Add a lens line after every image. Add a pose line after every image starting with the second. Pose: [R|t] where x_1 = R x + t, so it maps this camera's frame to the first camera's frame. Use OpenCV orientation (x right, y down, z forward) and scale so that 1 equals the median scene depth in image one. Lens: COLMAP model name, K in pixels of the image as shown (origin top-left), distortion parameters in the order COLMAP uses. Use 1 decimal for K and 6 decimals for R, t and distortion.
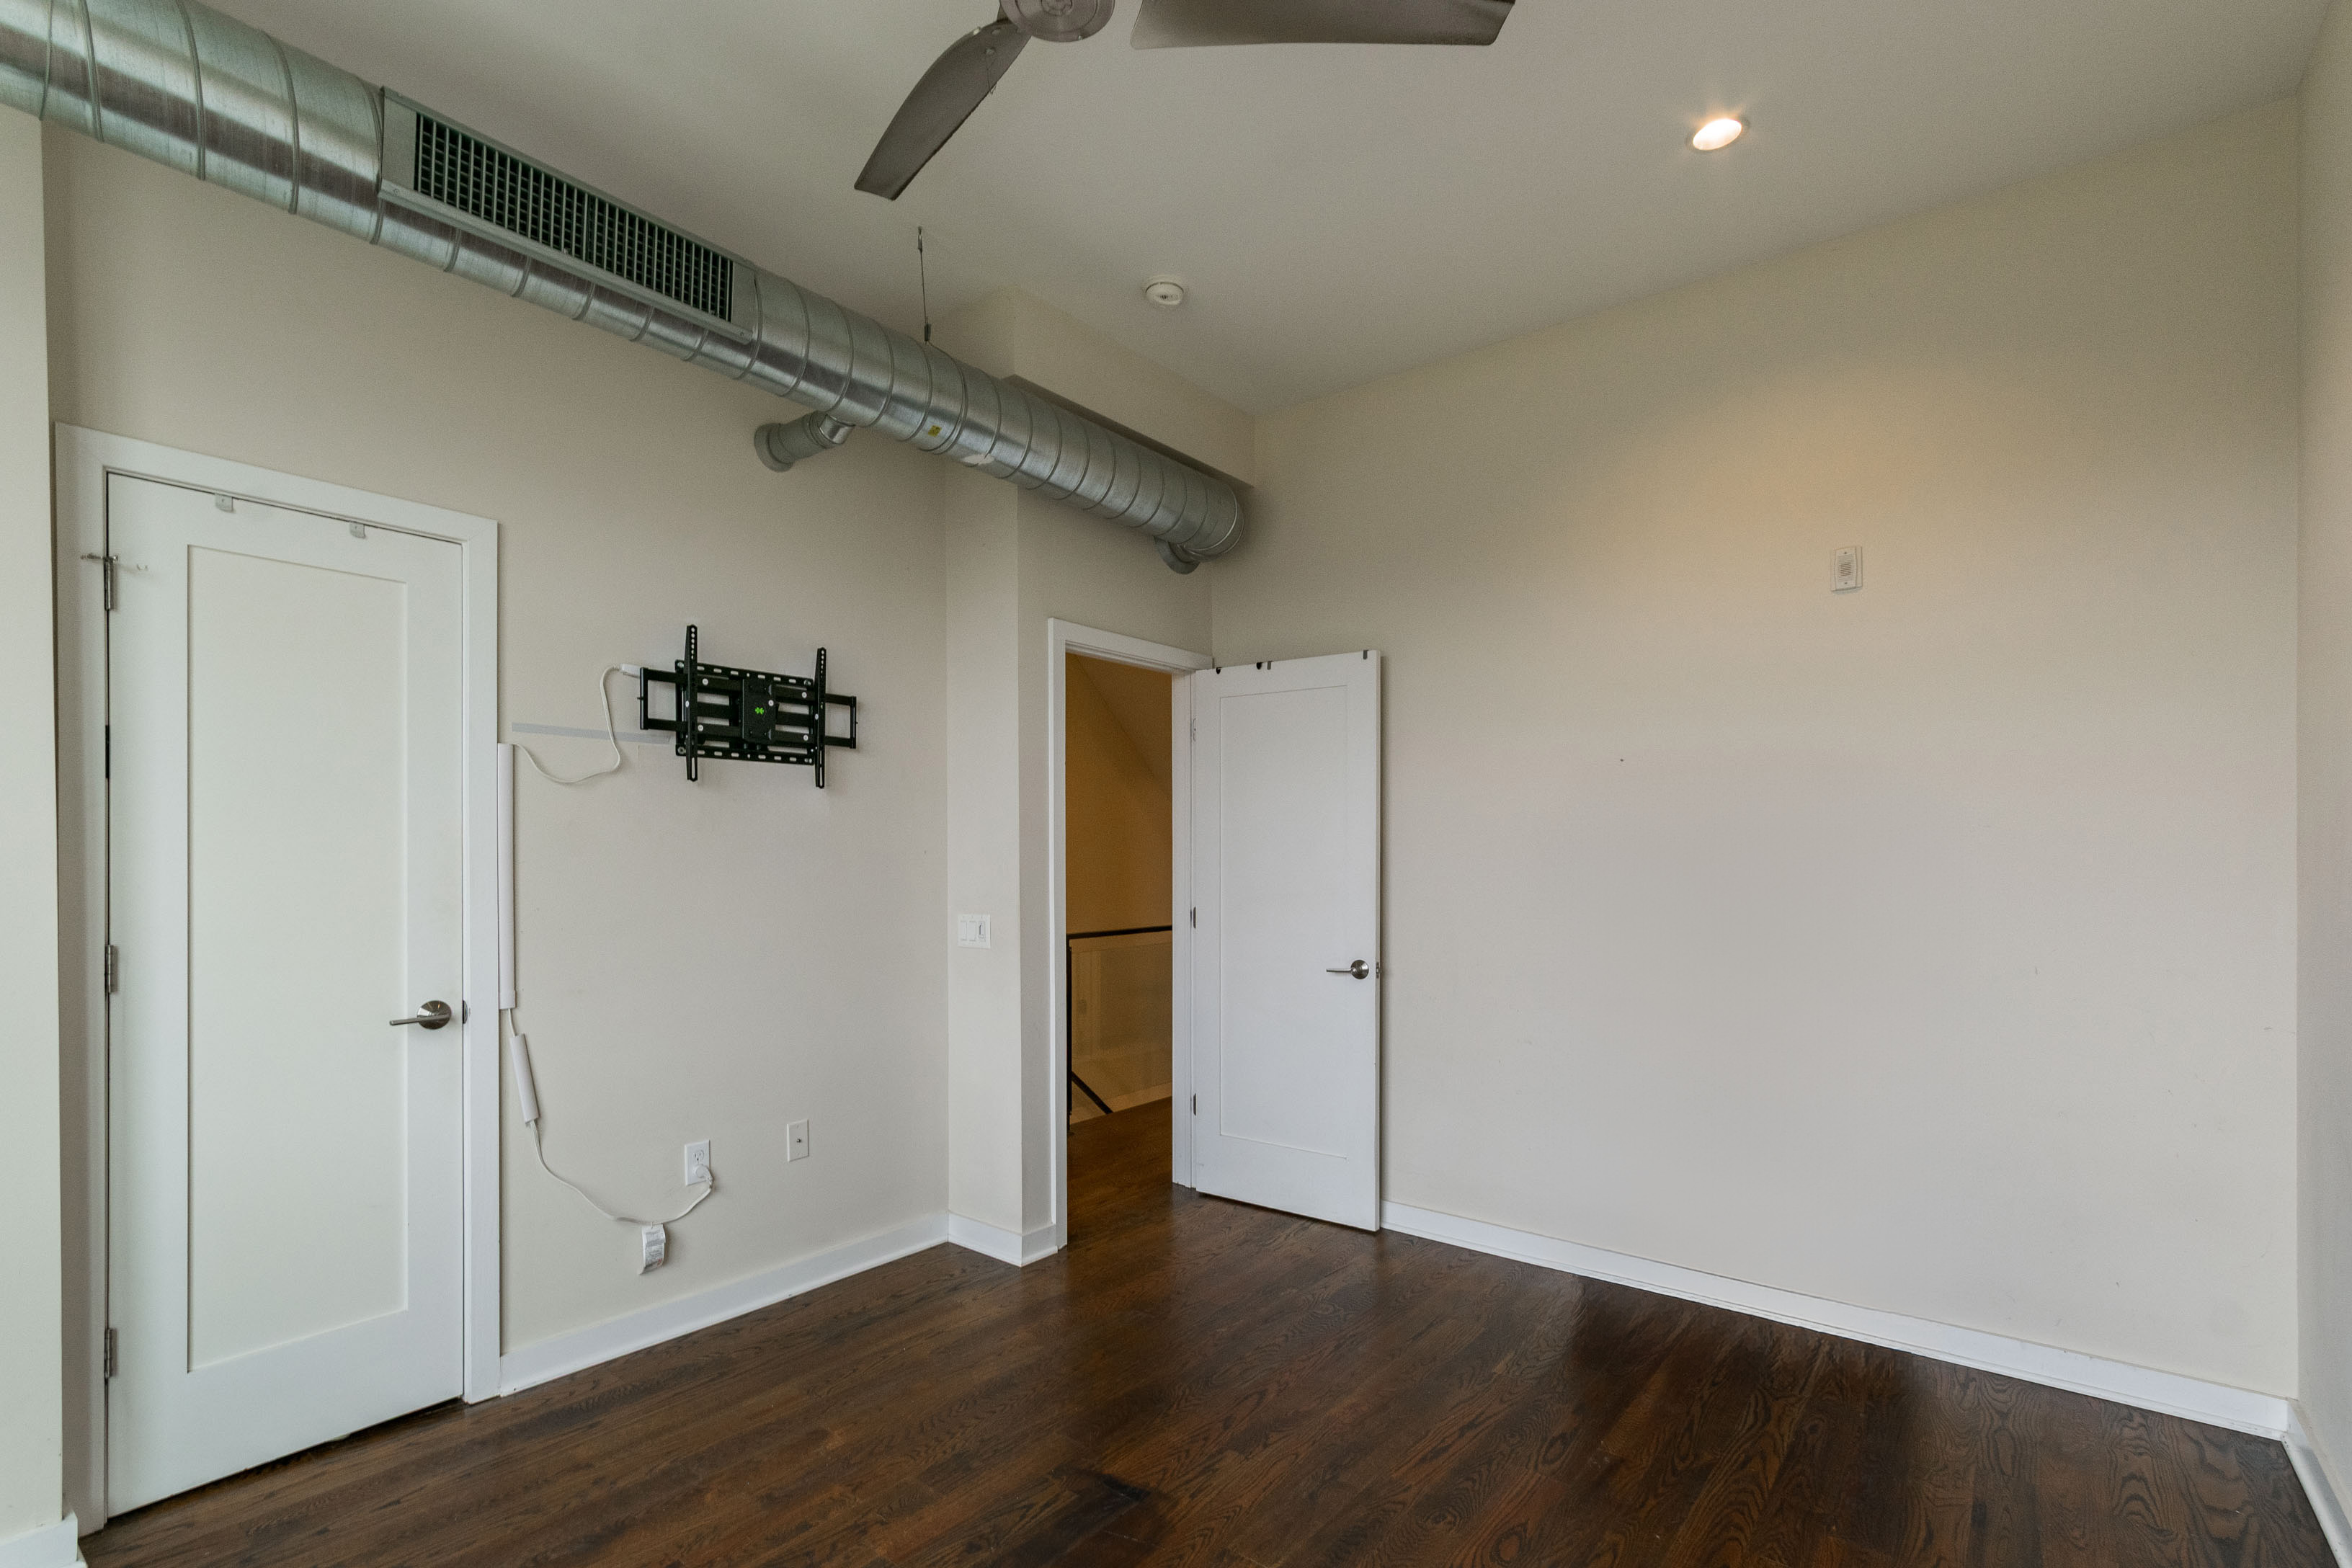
lens RADIAL K [[1085.2, 0, 1174.5], [0, 1085.2, 850.2], [0, 0, 1]] dist [-0.000030, 0.000183]
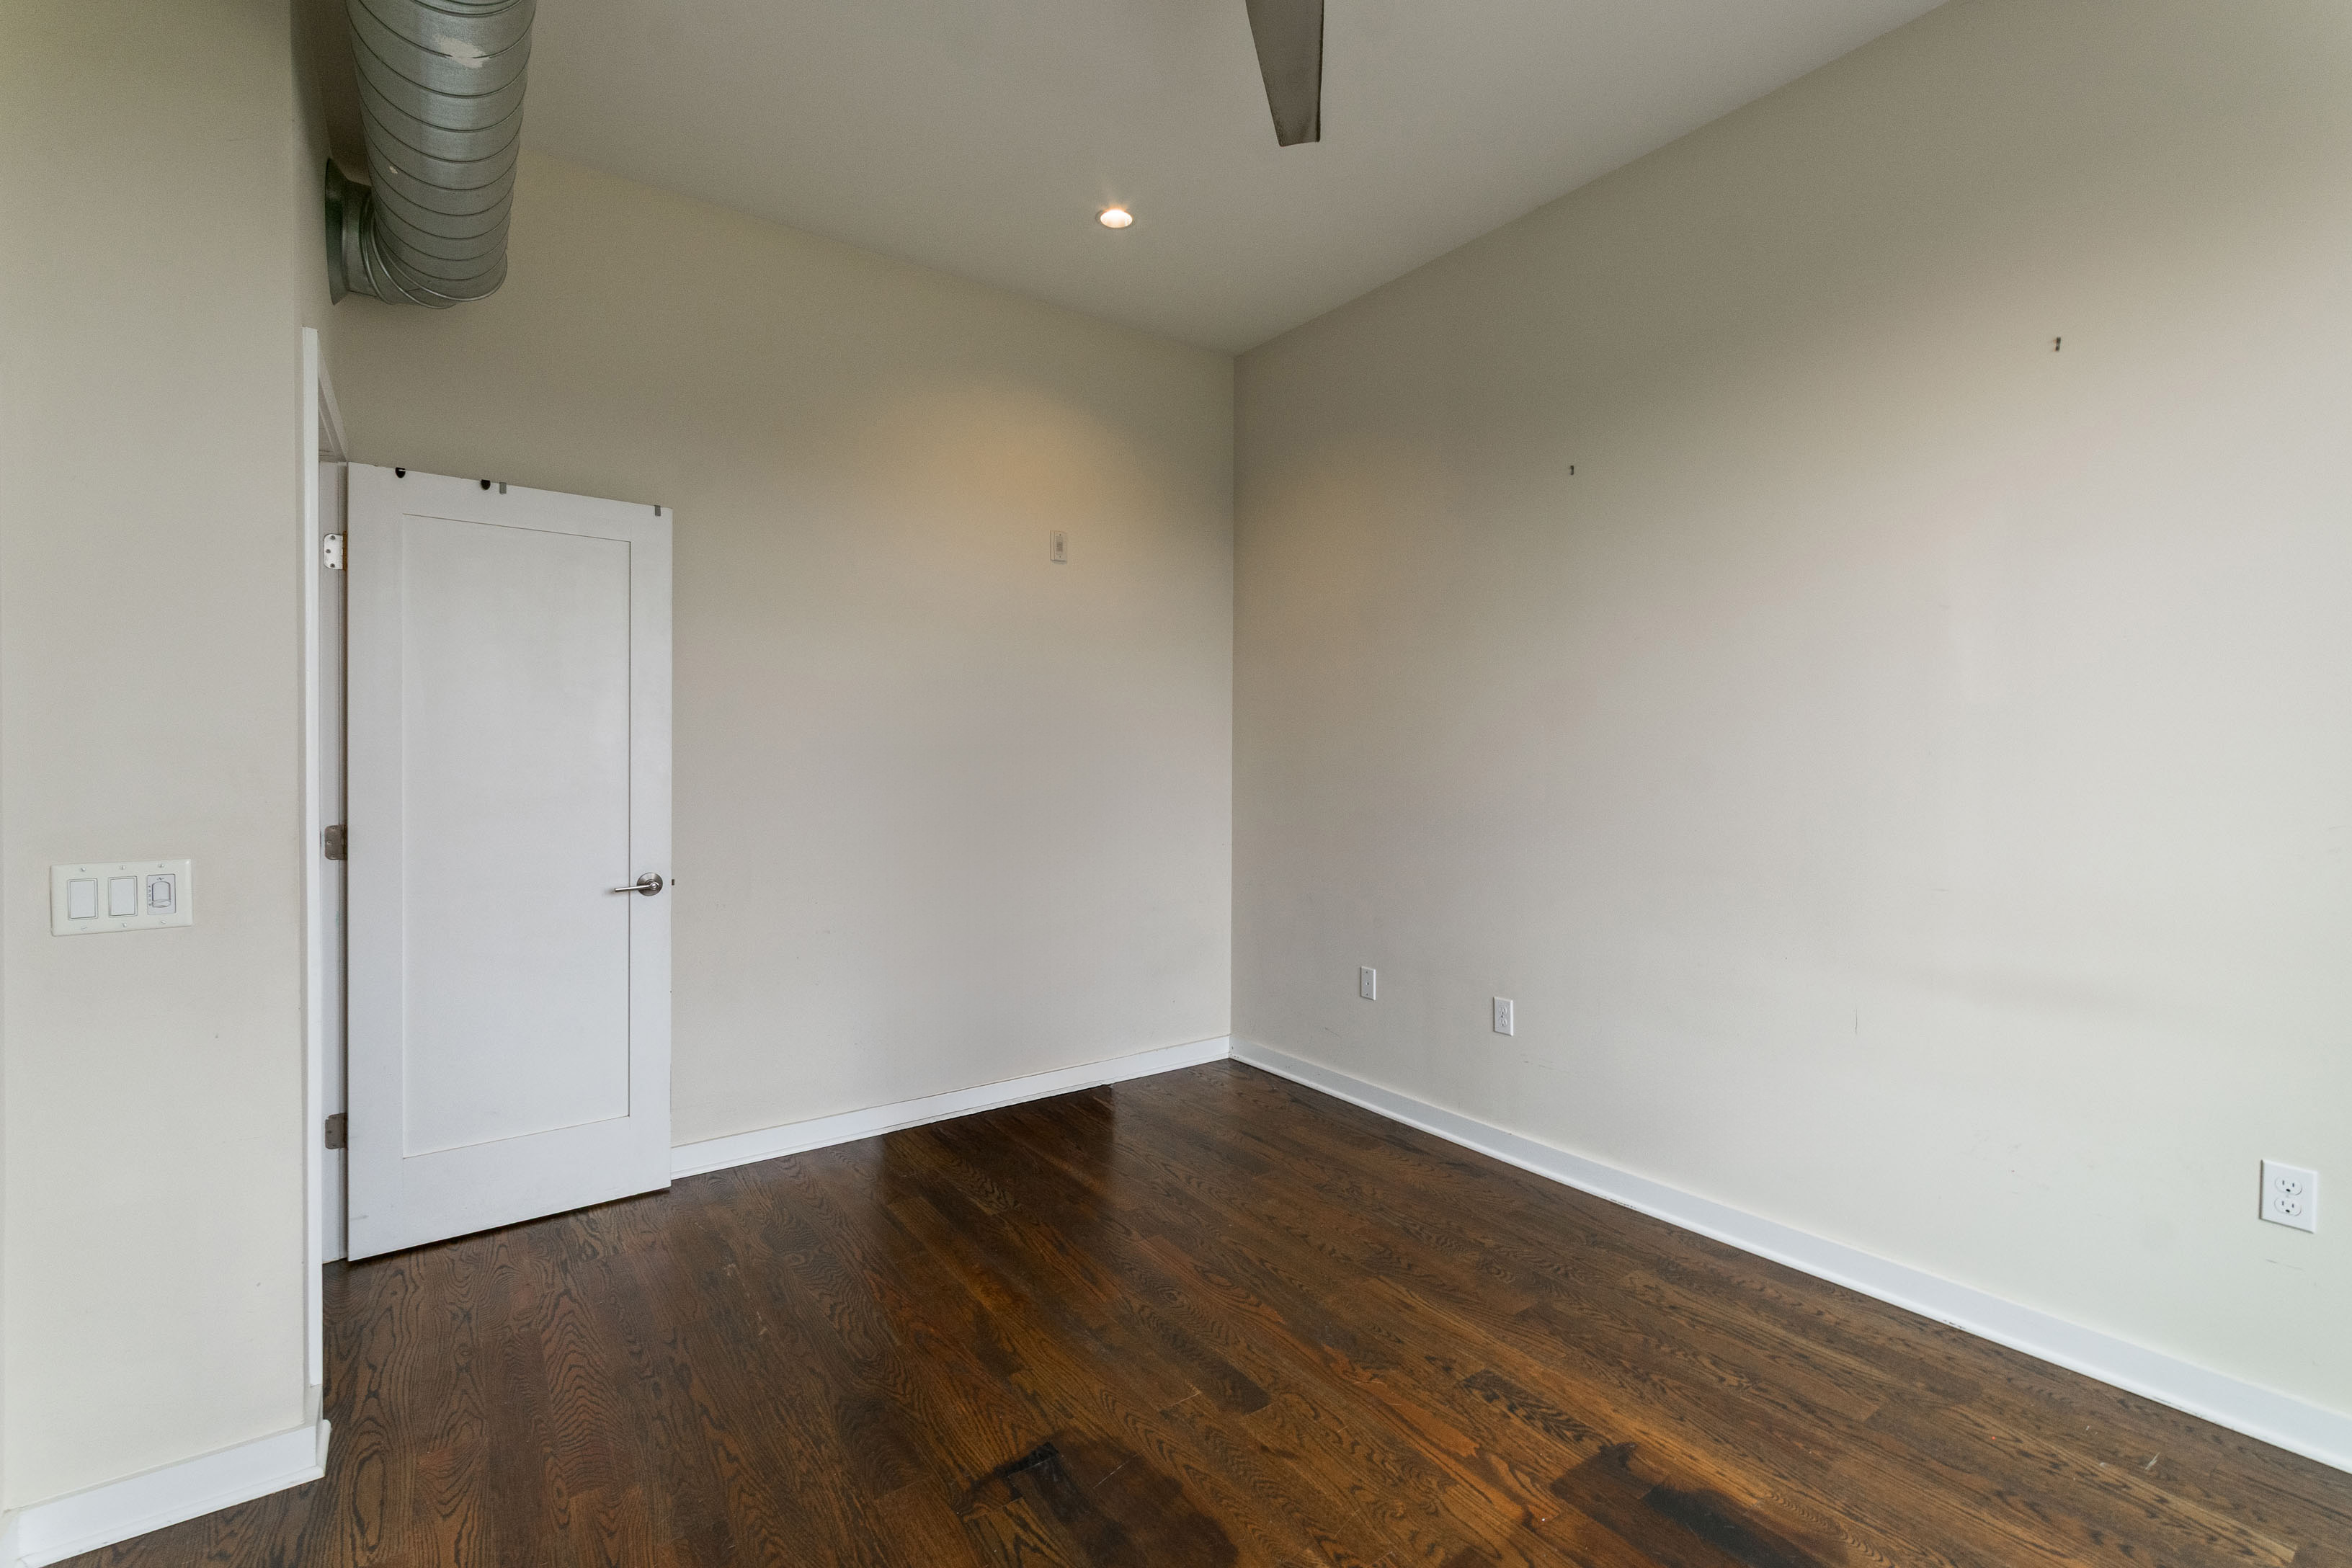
lens RADIAL K [[1039.7, 0, 1159.5], [0, 1039.7, 770.8], [0, 0, 1]] dist [-0.001504, 0.000511]
pose [[0.260921, -0.012081, 0.965285, -0.629797], [-0.006577, 0.999876, 0.014291, 0.009149], [-0.965338, -0.010077, 0.260809, 0.516255]]
